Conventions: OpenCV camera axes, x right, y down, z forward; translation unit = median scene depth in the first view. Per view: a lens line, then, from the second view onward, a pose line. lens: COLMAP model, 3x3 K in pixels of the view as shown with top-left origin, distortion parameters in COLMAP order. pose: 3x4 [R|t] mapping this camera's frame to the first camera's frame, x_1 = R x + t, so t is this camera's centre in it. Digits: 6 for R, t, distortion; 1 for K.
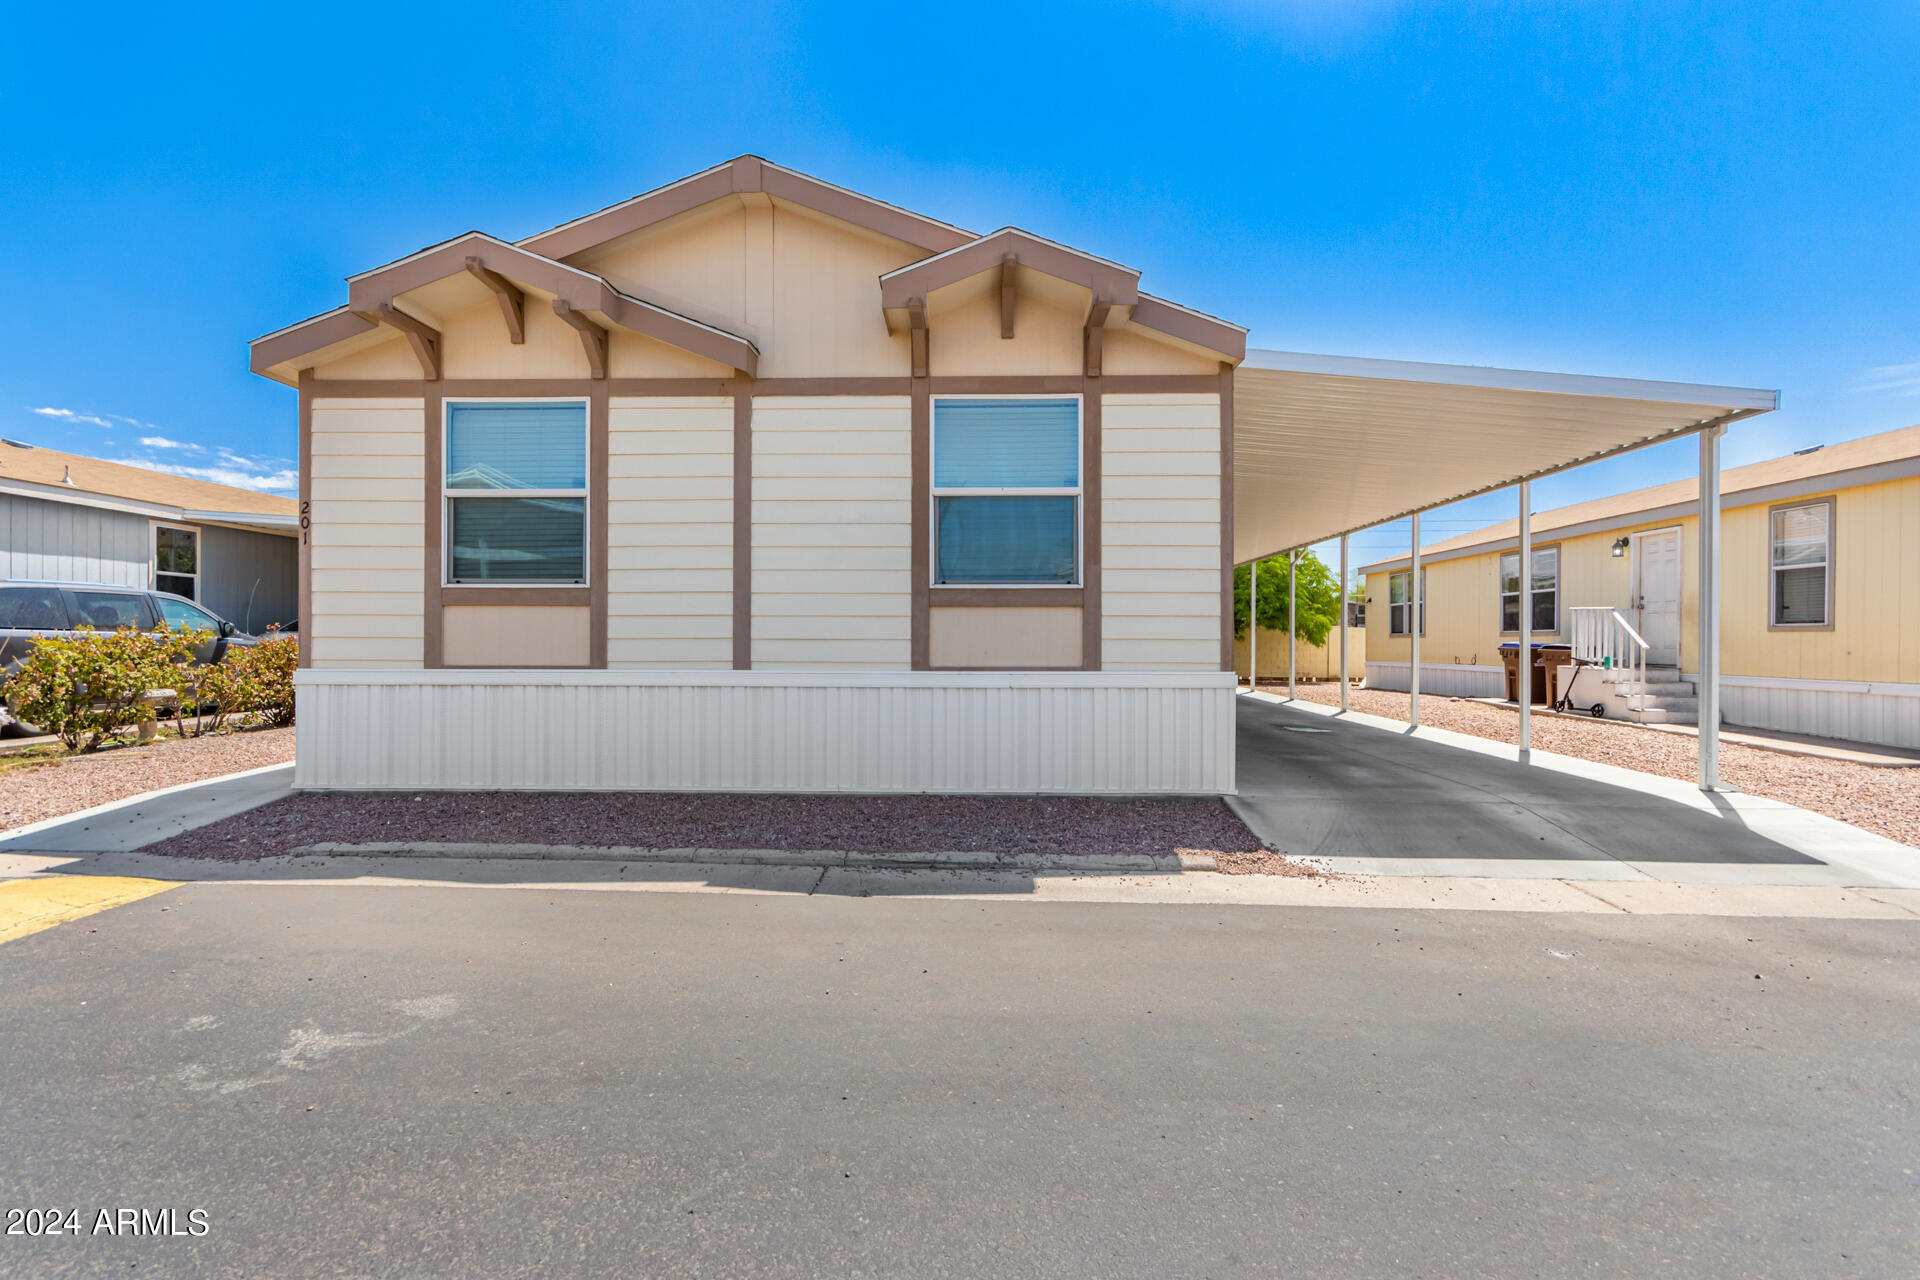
lens RADIAL K [[524.8, 0, 962.5], [0, 524.8, 642.0], [0, 0, 1]] dist [-0.000505, 0.000041]
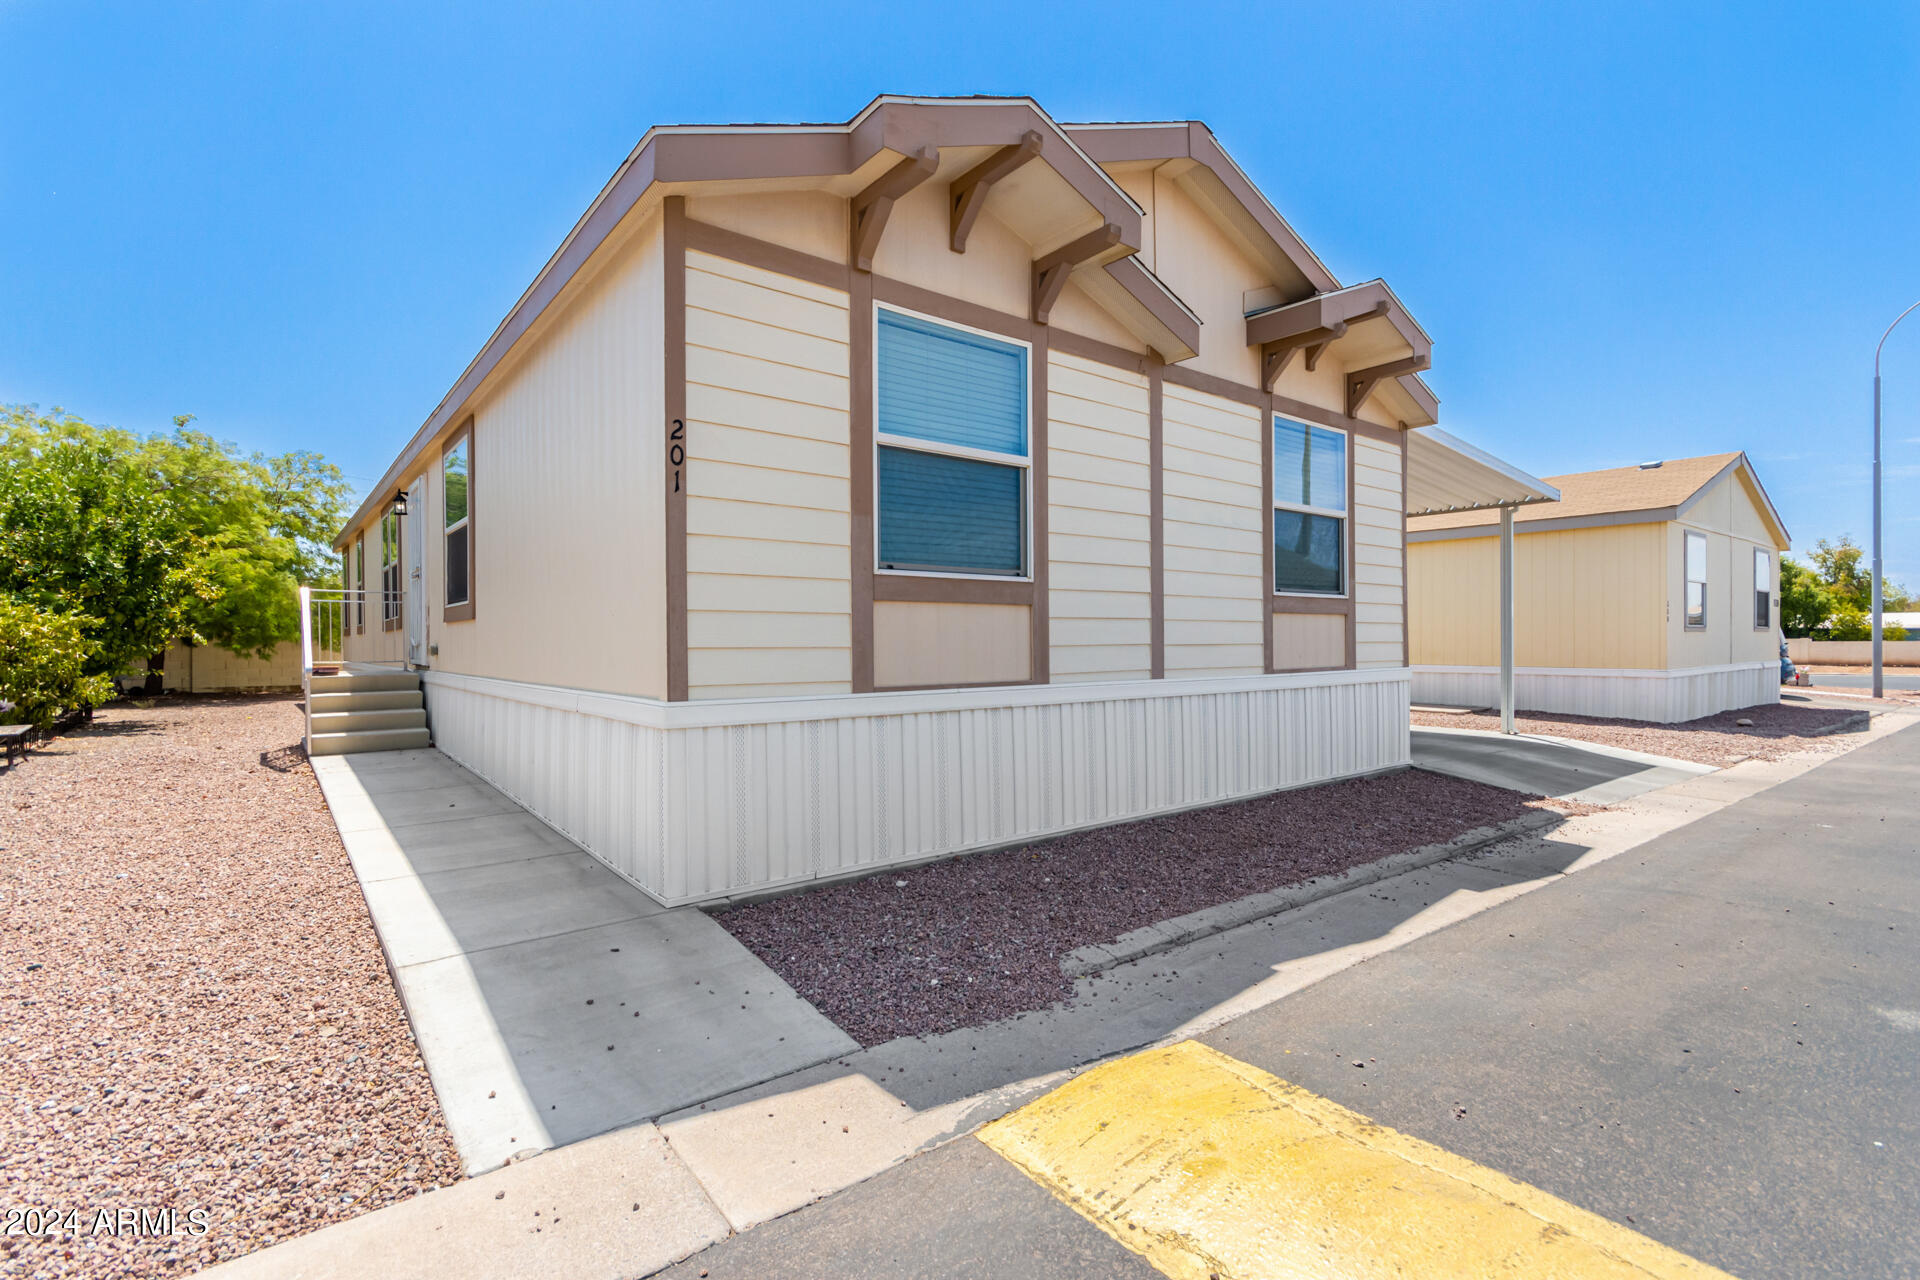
lens RADIAL K [[882.6, 0, 961.3], [0, 882.6, 643.0], [0, 0, 1]] dist [-0.003058, -0.000048]
pose [[0.775825, -0.007474, 0.630904, -1.638260], [0.014787, 0.999871, -0.006339, -0.004840], [-0.630775, 0.014247, 0.775835, 0.030470]]
